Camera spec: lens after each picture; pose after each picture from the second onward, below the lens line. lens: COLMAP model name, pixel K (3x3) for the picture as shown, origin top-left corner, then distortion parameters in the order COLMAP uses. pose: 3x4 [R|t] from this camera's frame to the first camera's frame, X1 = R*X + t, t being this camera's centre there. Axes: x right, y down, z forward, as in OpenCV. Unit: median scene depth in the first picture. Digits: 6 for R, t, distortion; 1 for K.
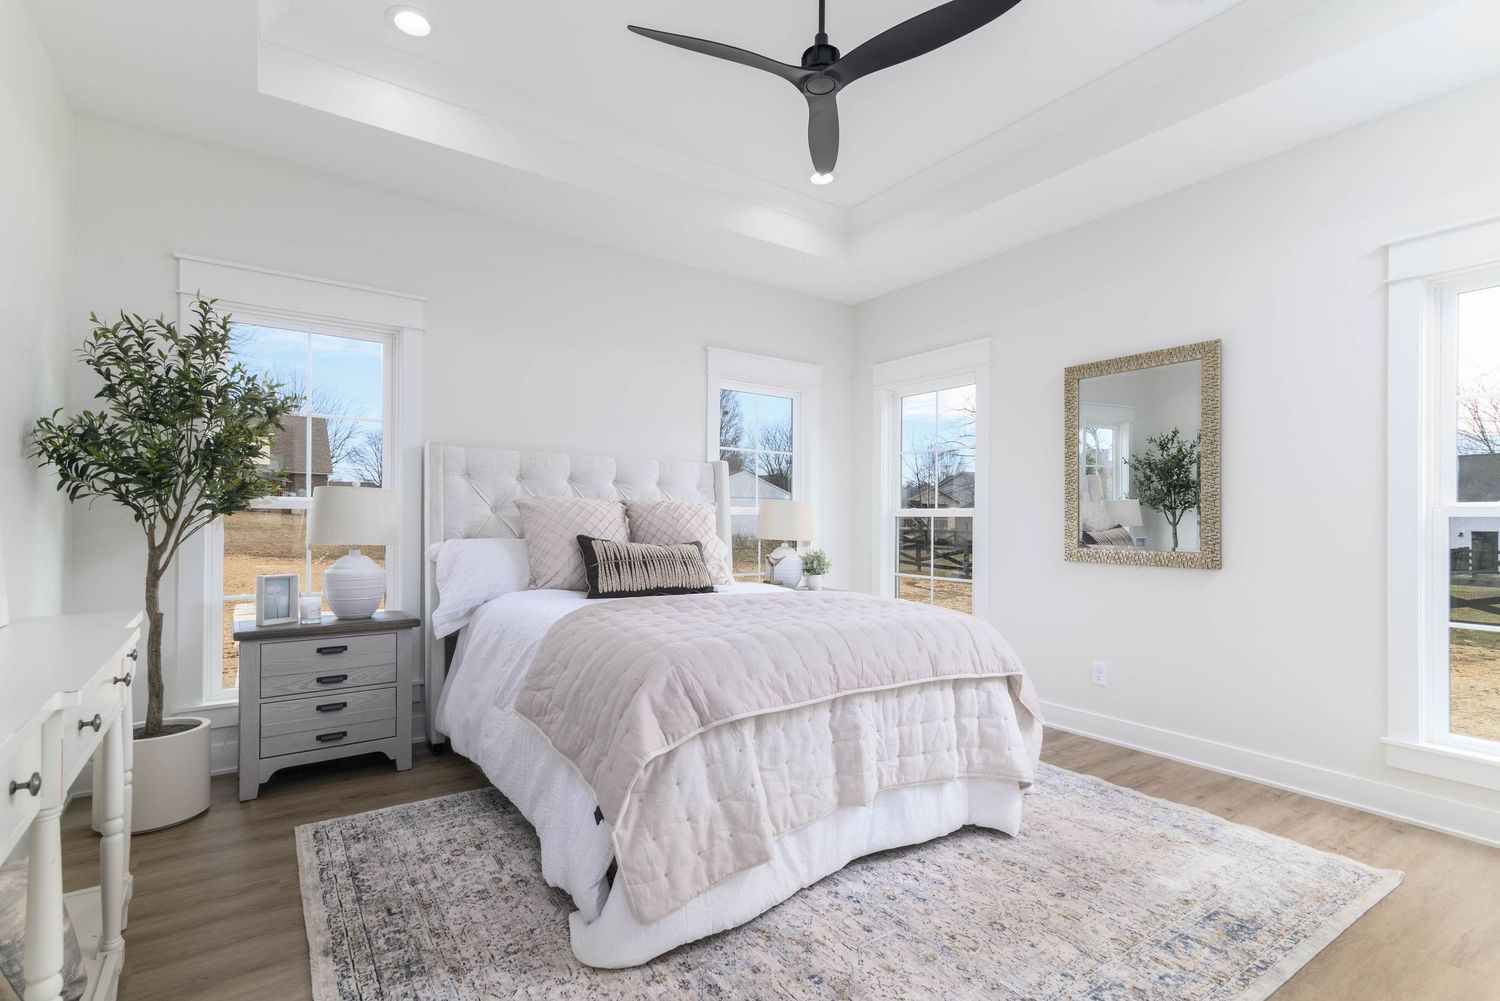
lens RADIAL K [[710.1, 0, 727.1], [0, 710.1, 511.4], [0, 0, 1]] dist [0.014452, -0.000460]
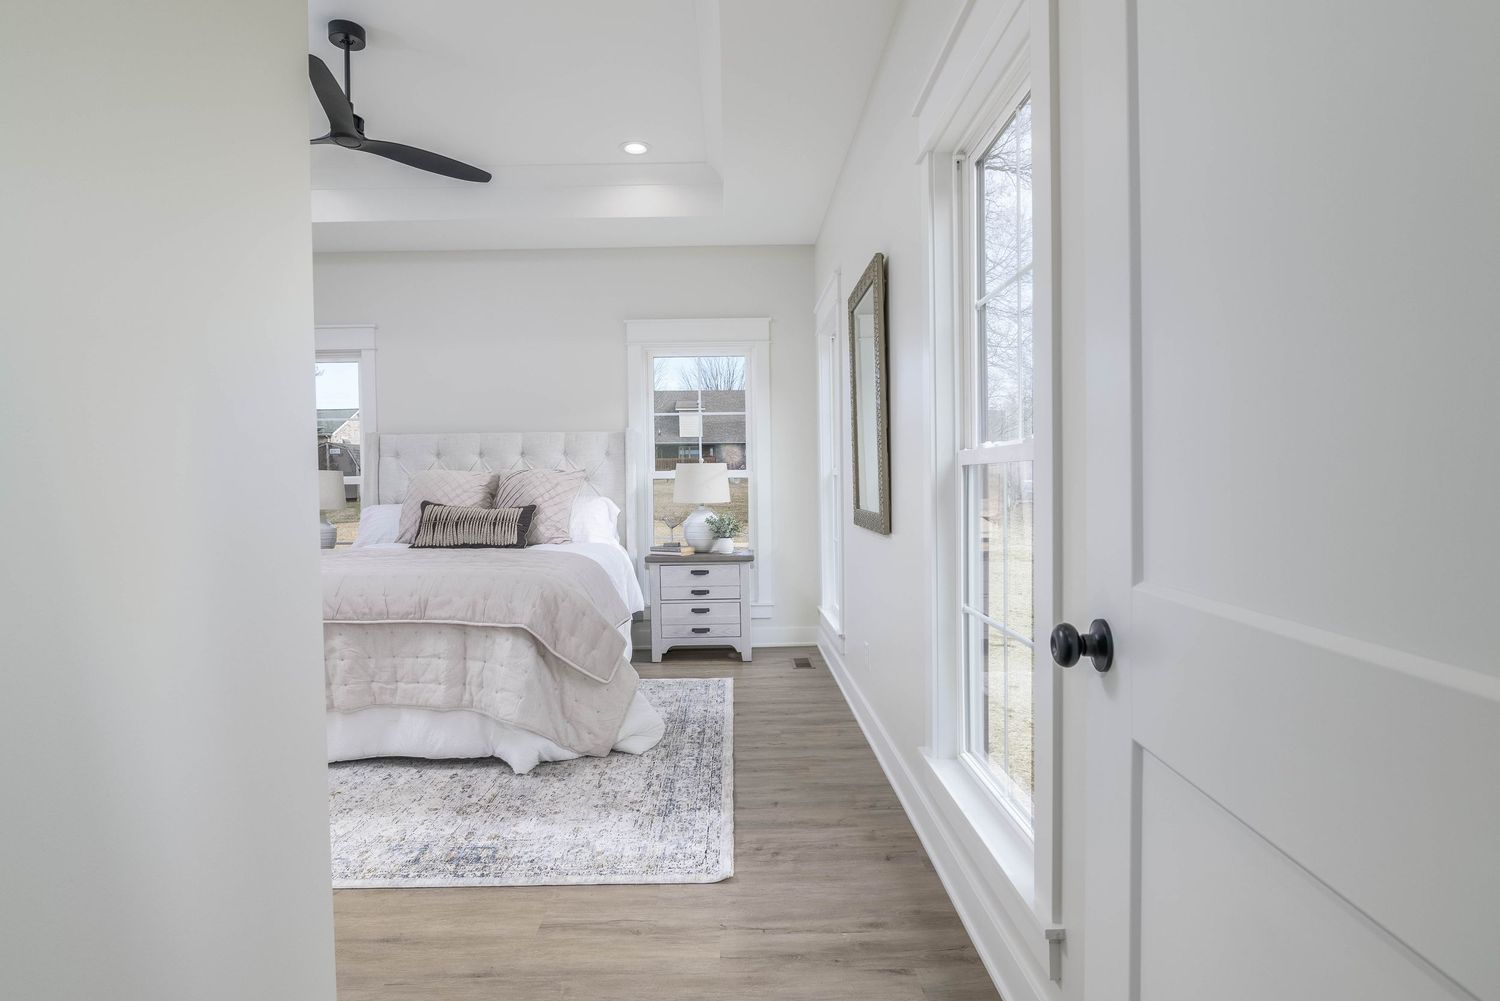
lens RADIAL K [[791.3, 0, 741.3], [0, 791.3, 494.2], [0, 0, 1]] dist [0.009565, -0.000311]
pose [[0.832531, -0.013021, -0.553825, 1.398417], [0.029990, 0.999317, 0.021588, 0.011197], [0.553166, -0.034582, 0.832353, 0.195457]]
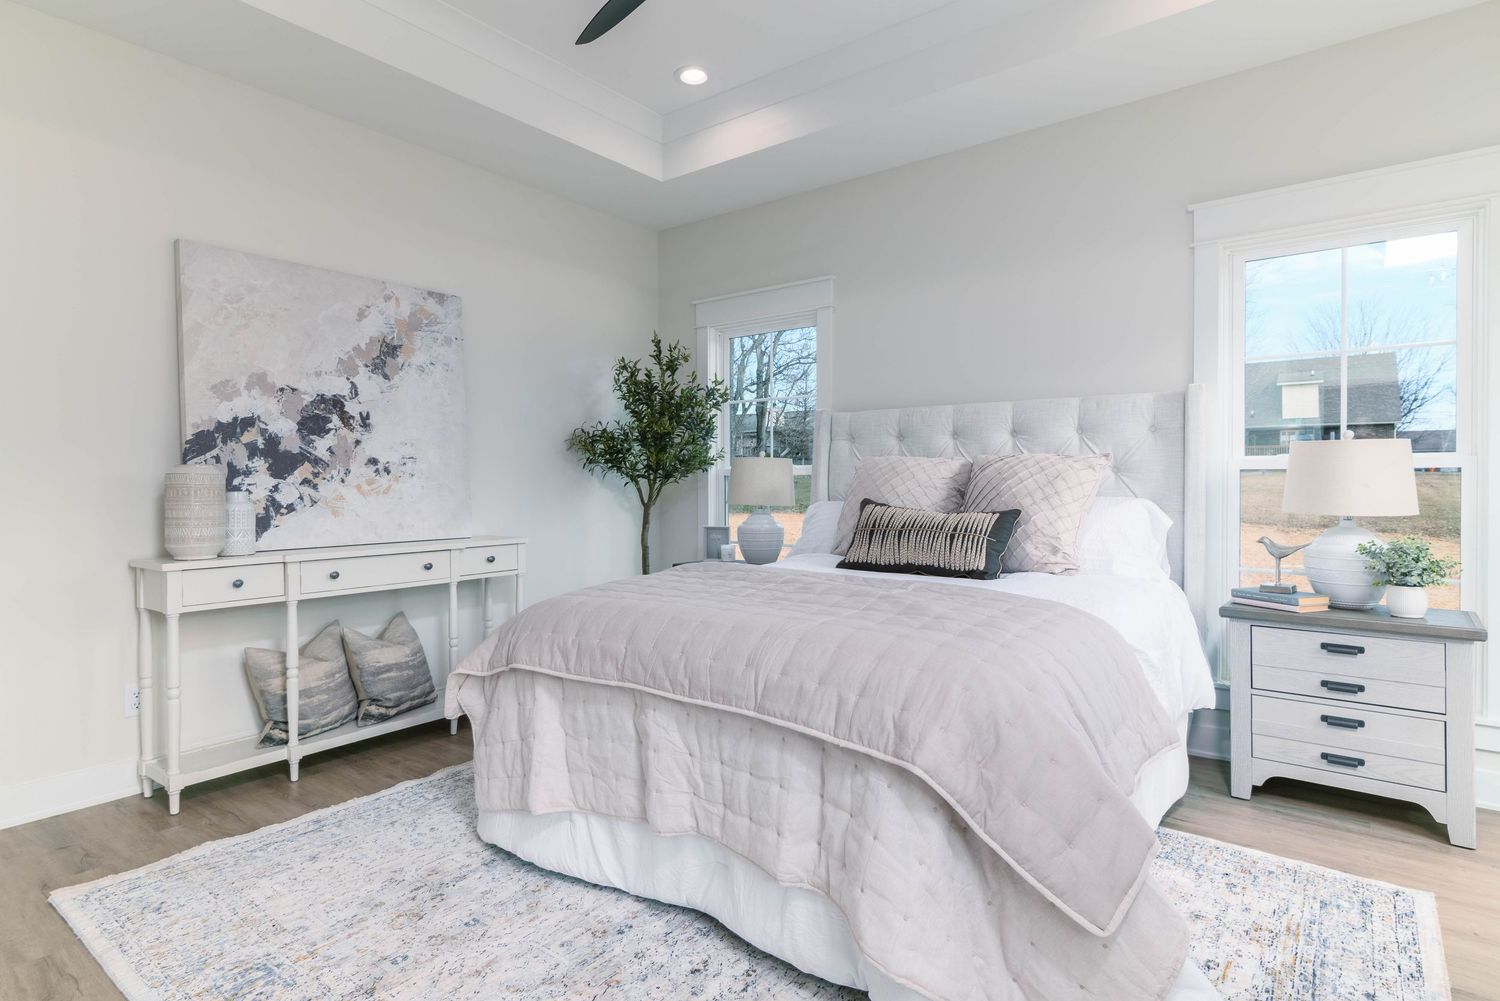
lens RADIAL K [[791.3, 0, 741.3], [0, 791.3, 494.2], [0, 0, 1]] dist [0.009565, -0.000311]
pose [[0.306871, 0.004098, -0.951742, 0.950642], [0.020225, 0.999737, 0.010826, 0.018742], [0.951536, -0.022572, 0.306707, 0.730445]]
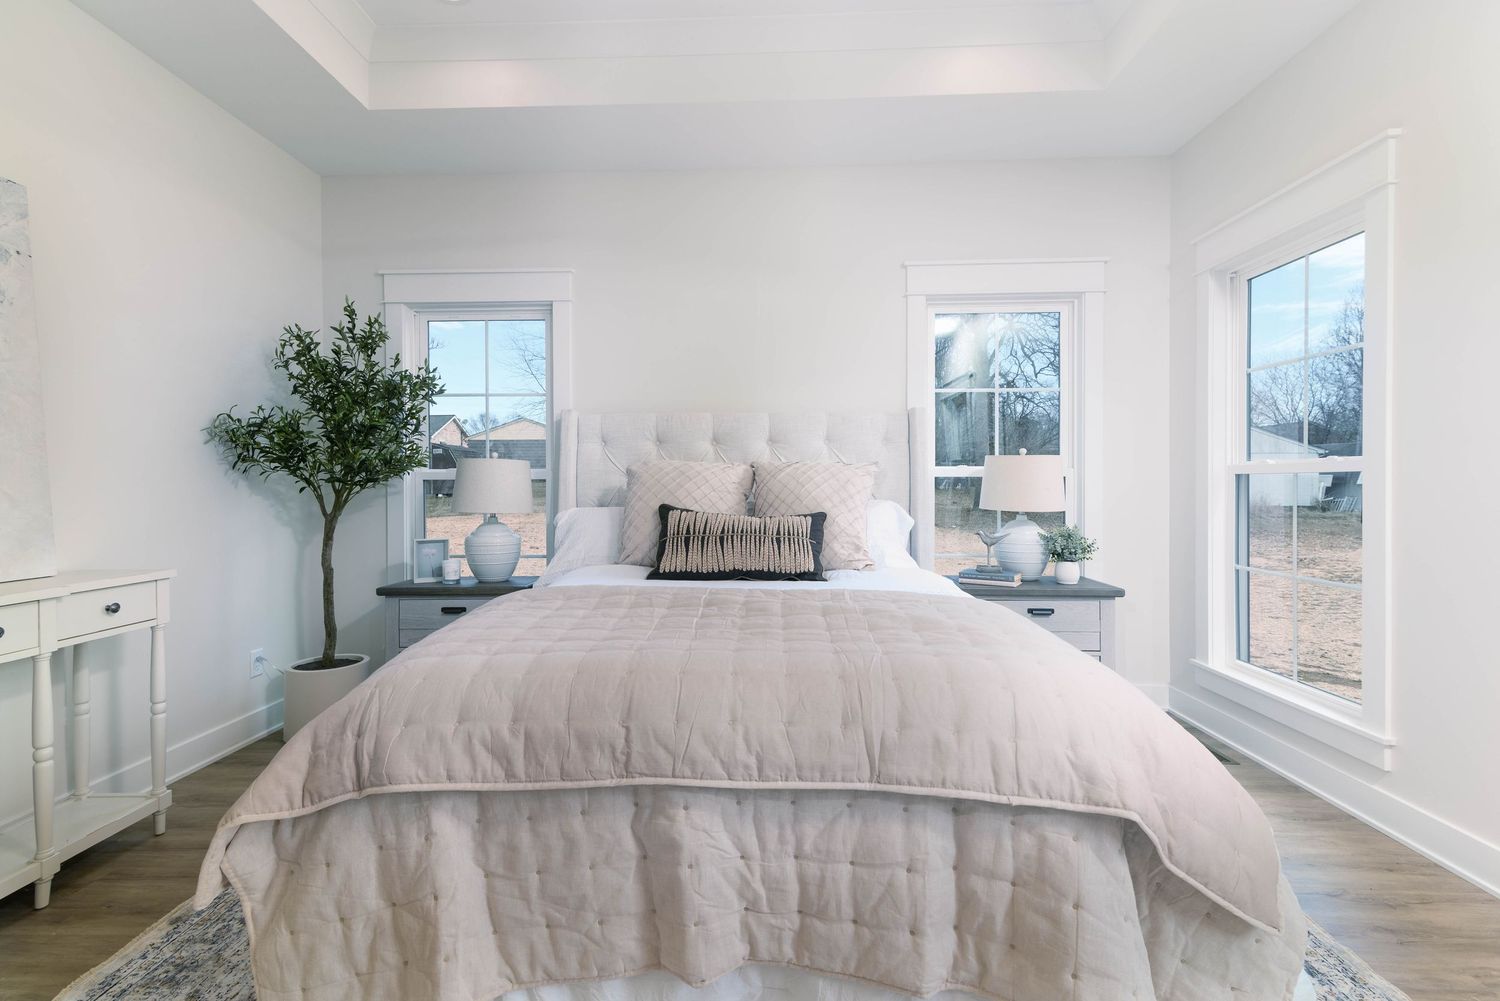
lens RADIAL K [[683.3, 0, 736.5], [0, 683.3, 490.6], [0, 0, 1]] dist [0.013630, -0.001277]
pose [[0.803184, -0.007196, -0.595687, 0.488366], [0.019578, 0.999706, 0.014322, 0.009328], [0.595409, -0.023165, 0.803089, 0.519812]]
